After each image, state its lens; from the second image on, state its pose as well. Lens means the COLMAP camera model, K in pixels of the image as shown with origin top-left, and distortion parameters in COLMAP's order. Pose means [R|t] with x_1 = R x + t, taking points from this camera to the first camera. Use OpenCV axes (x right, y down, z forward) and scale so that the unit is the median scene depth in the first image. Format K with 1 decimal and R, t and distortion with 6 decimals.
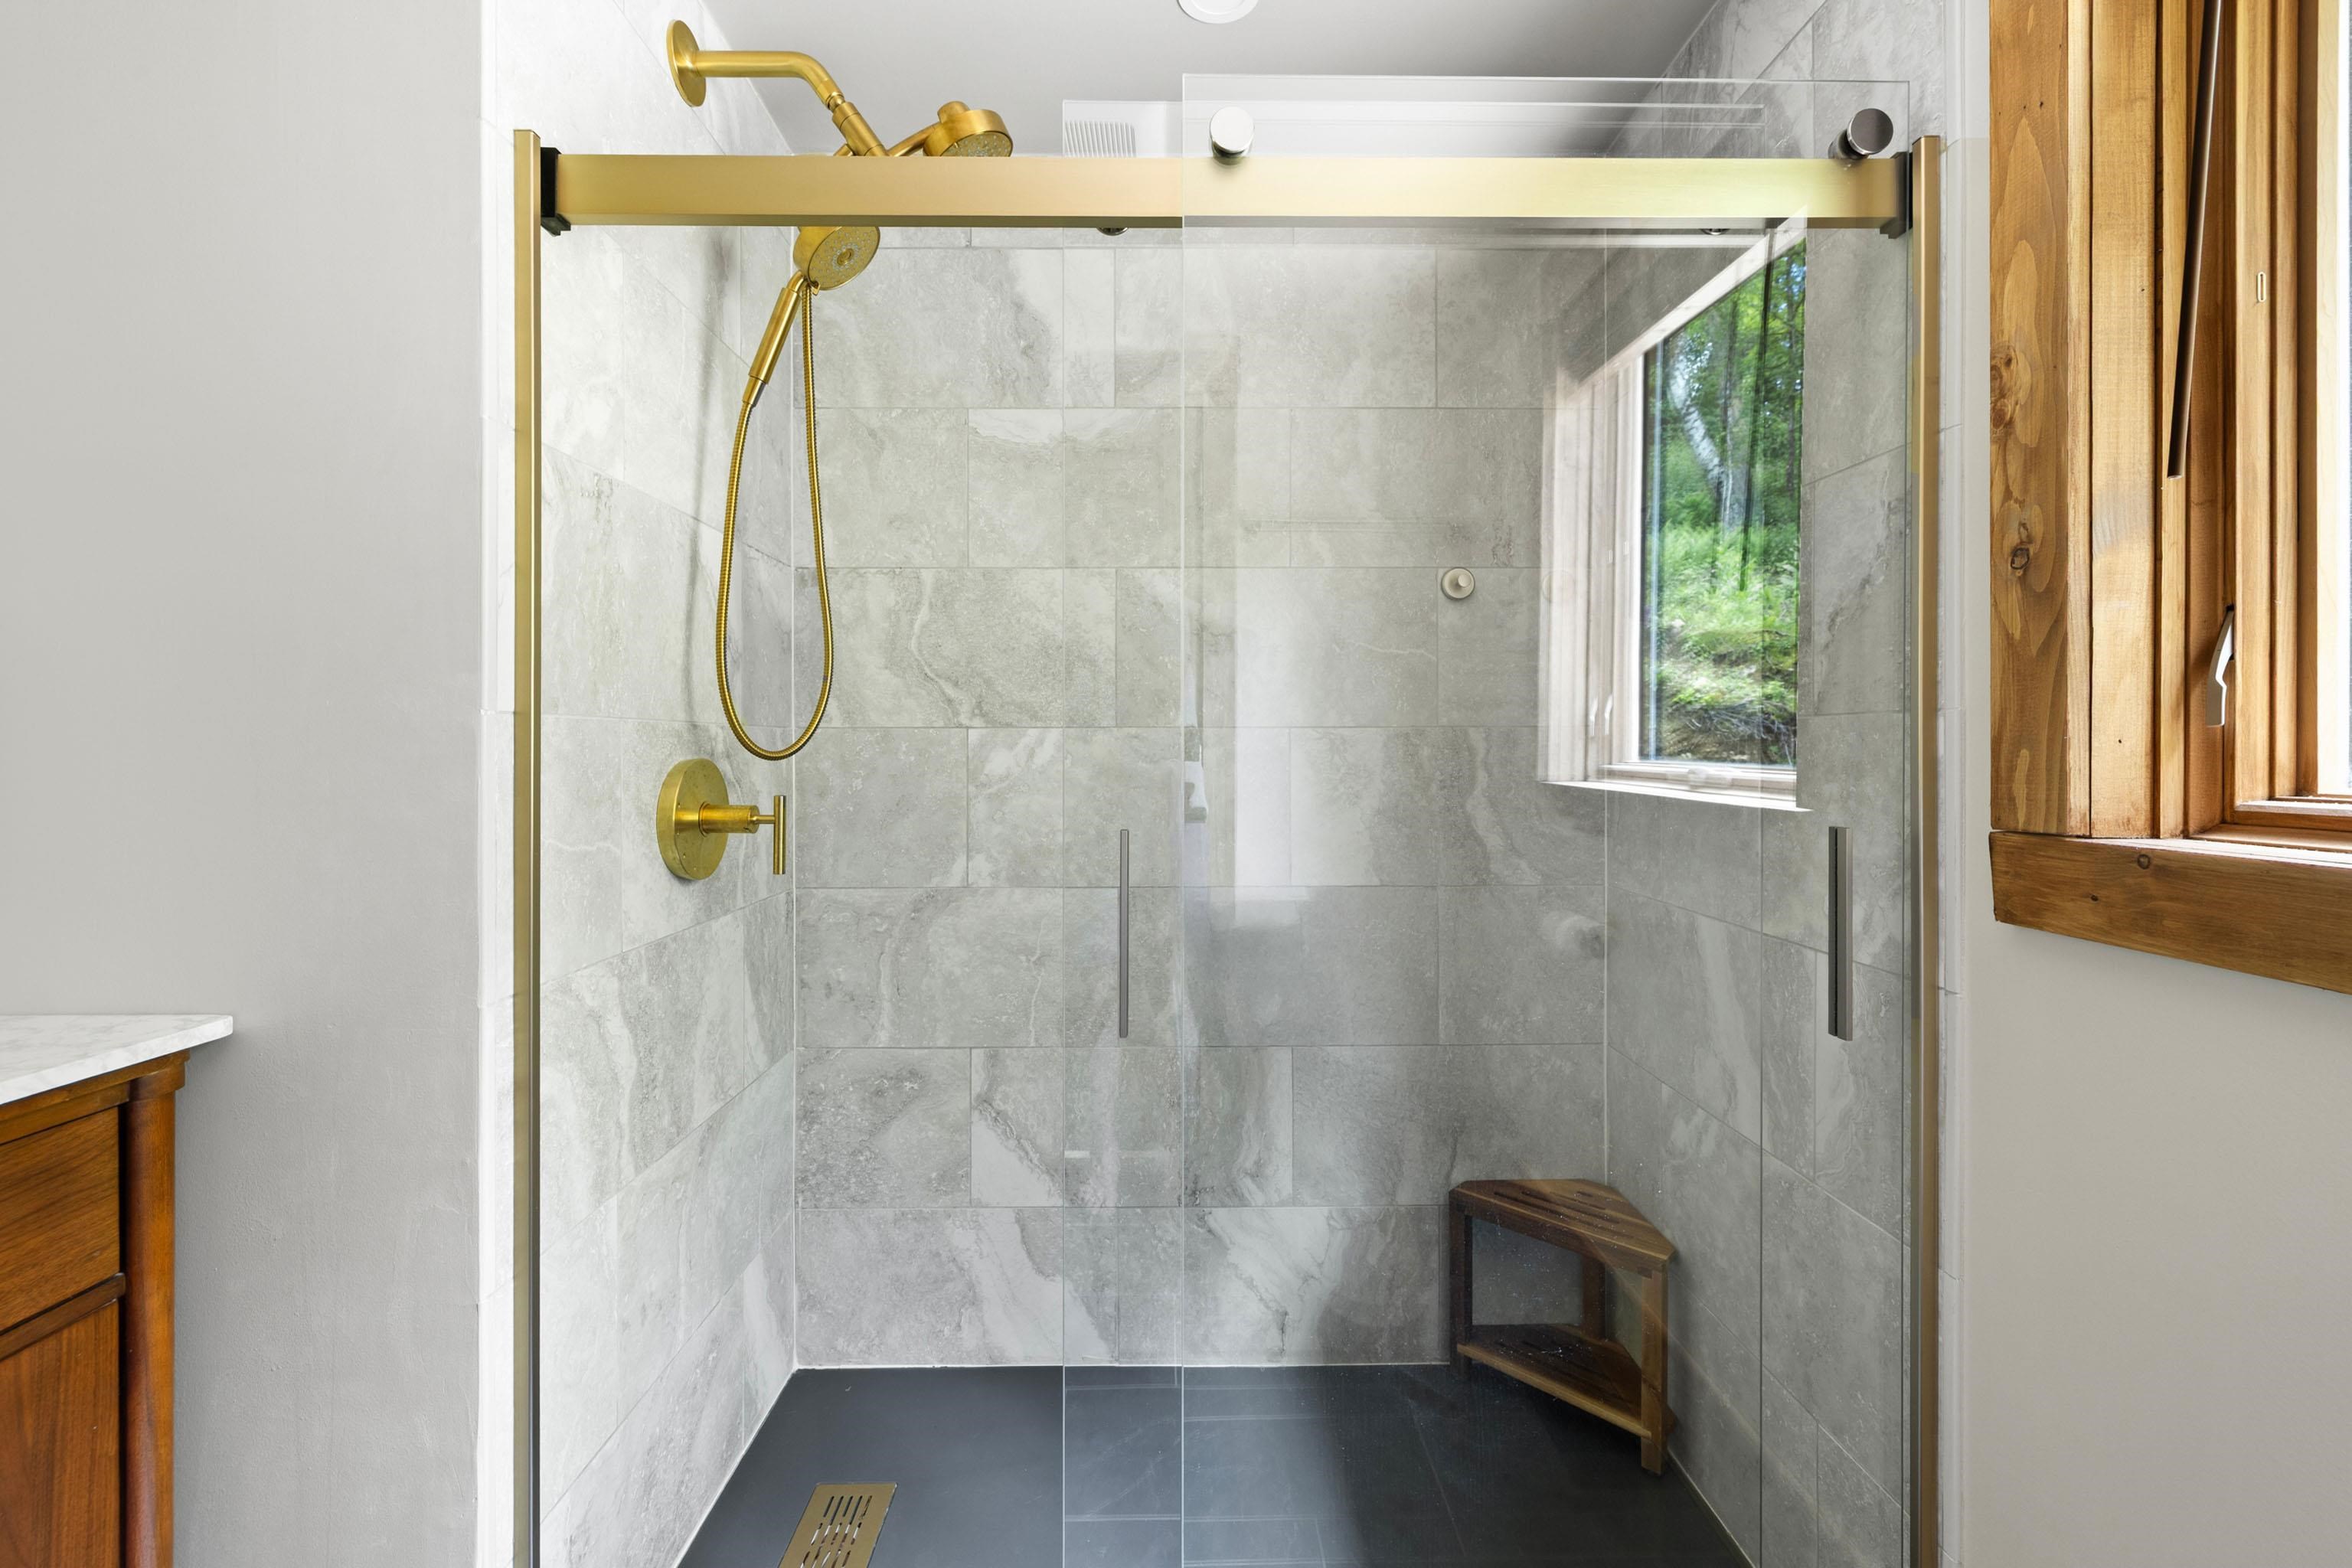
lens RADIAL K [[1015.2, 0, 1175.8], [0, 1015.2, 741.4], [0, 0, 1]] dist [0.002345, -0.000051]
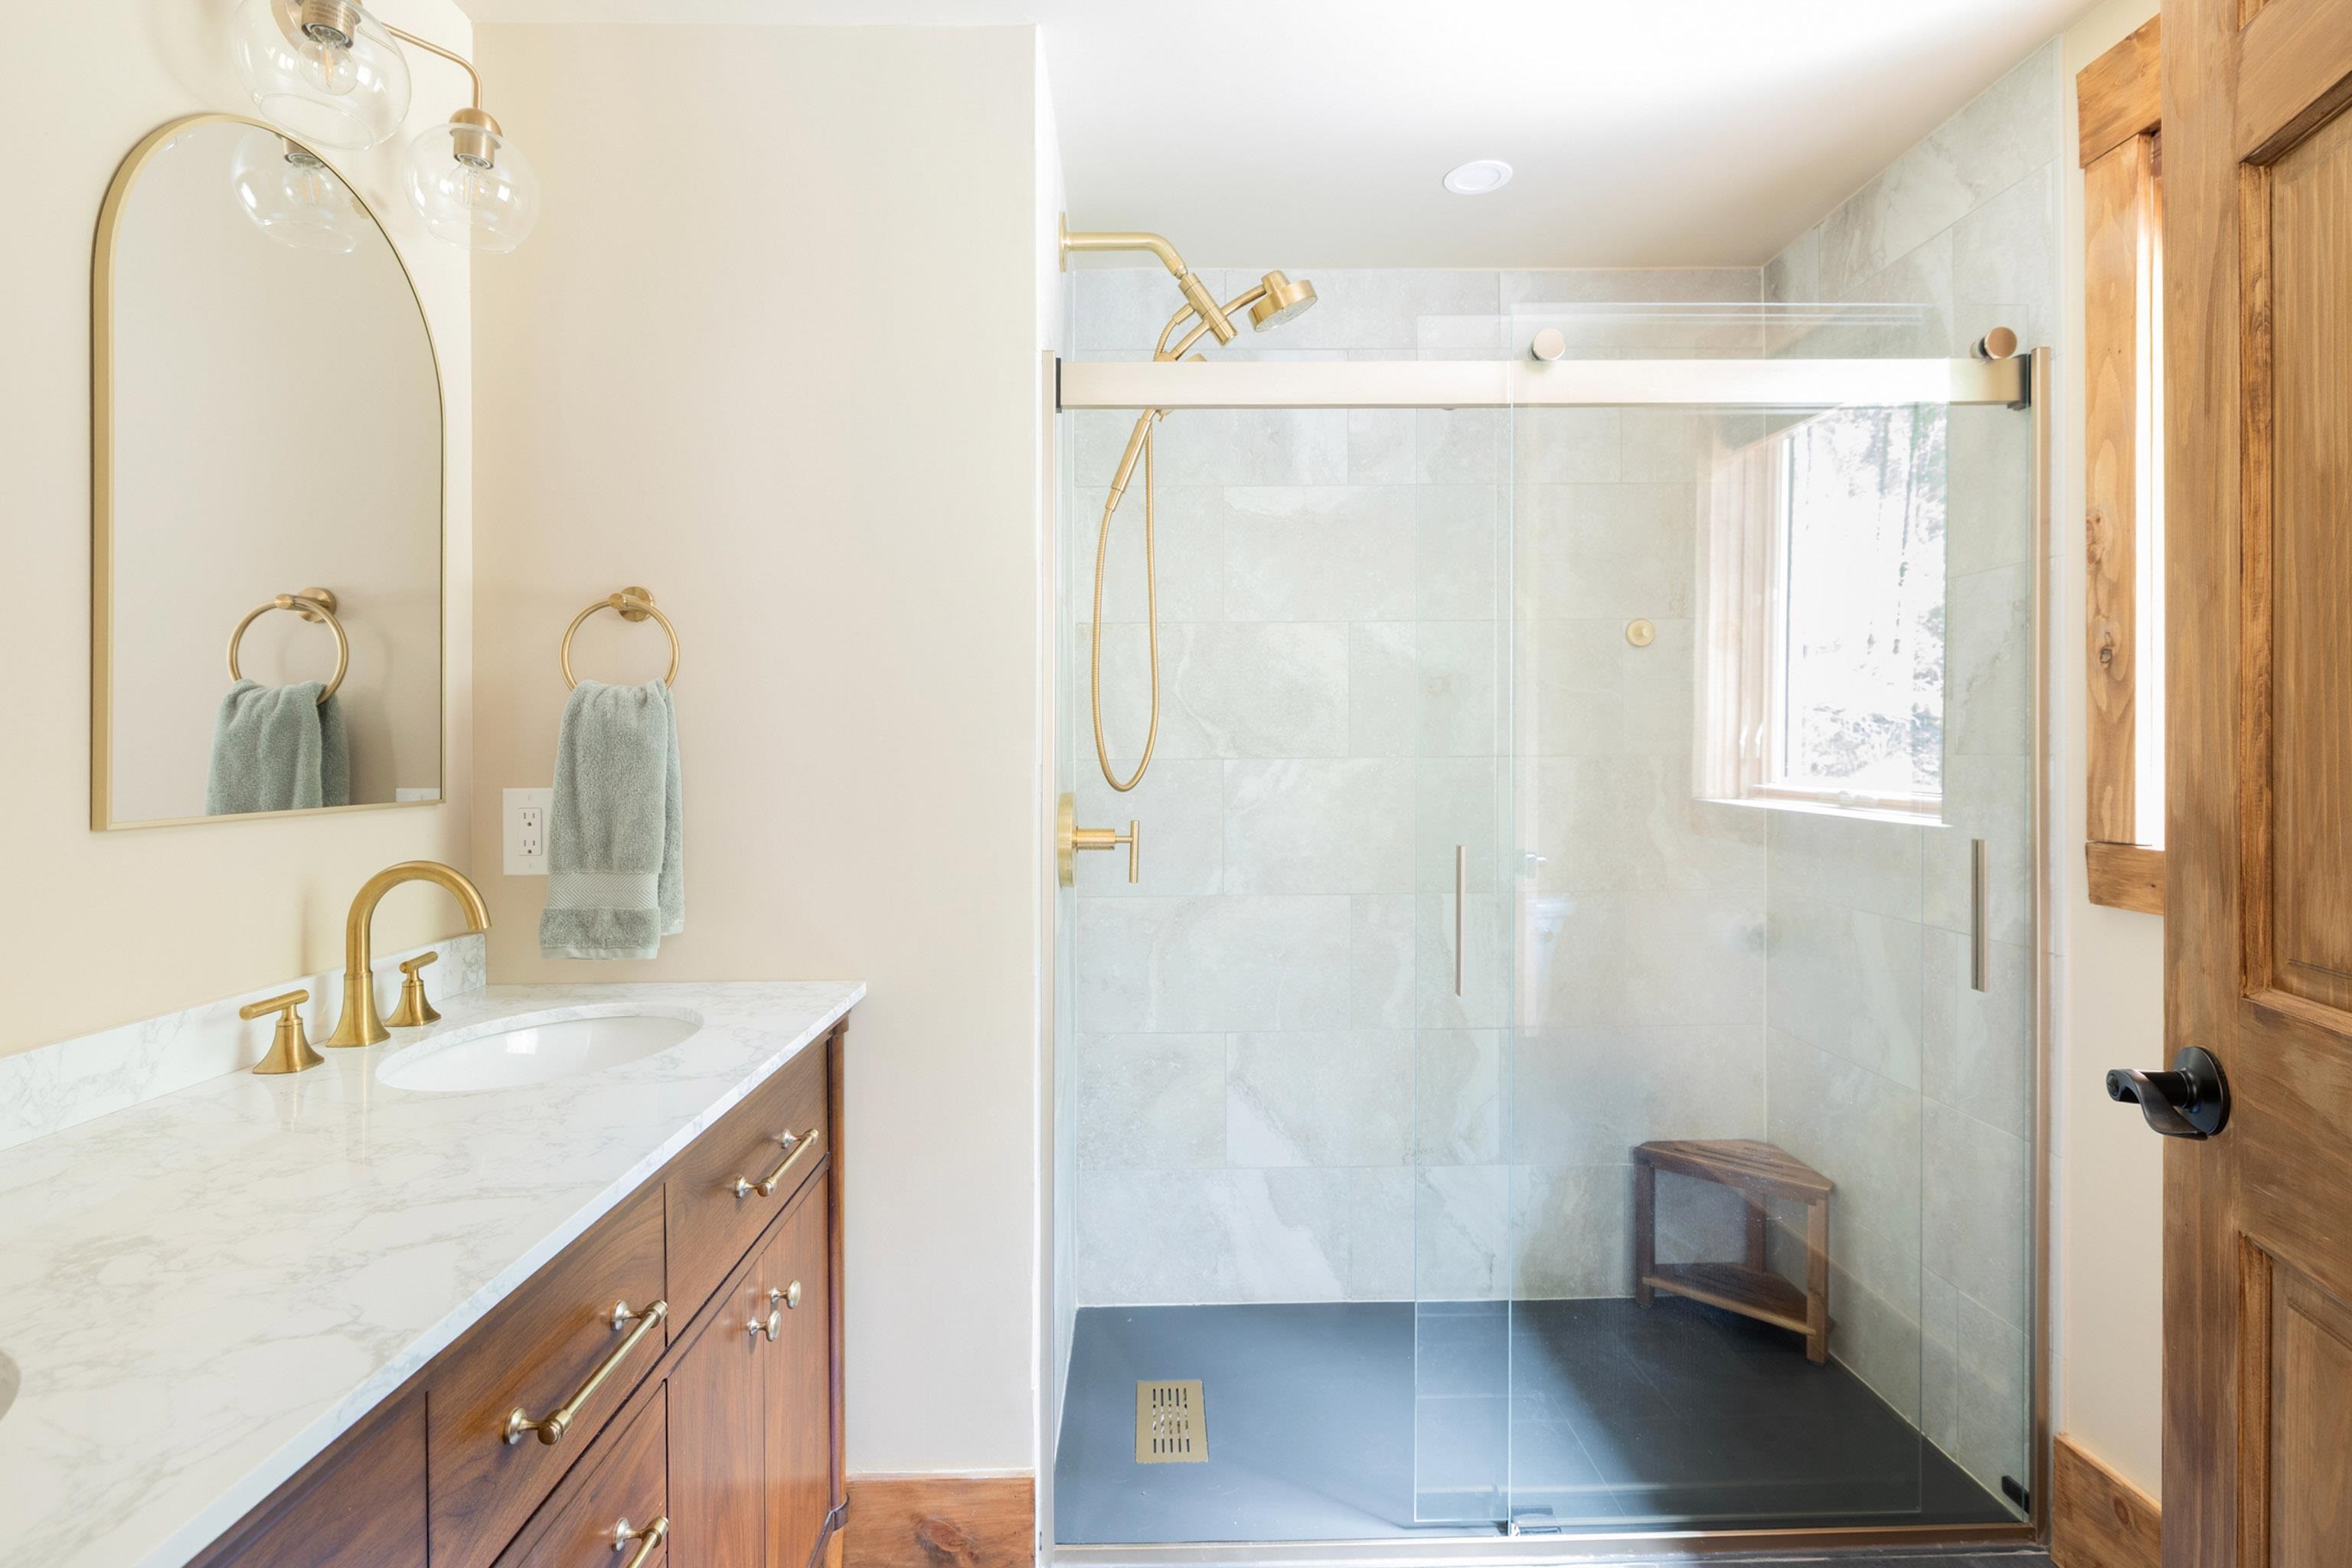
lens RADIAL K [[1166.3, 0, 1178.9], [0, 1166.3, 751.4], [0, 0, 1]] dist [-0.001359, 0.000555]
pose [[0.999931, -0.007481, 0.009054, -0.304119], [0.007401, 0.999934, 0.008780, -0.038916], [-0.009119, -0.008712, 0.999920, -0.389490]]
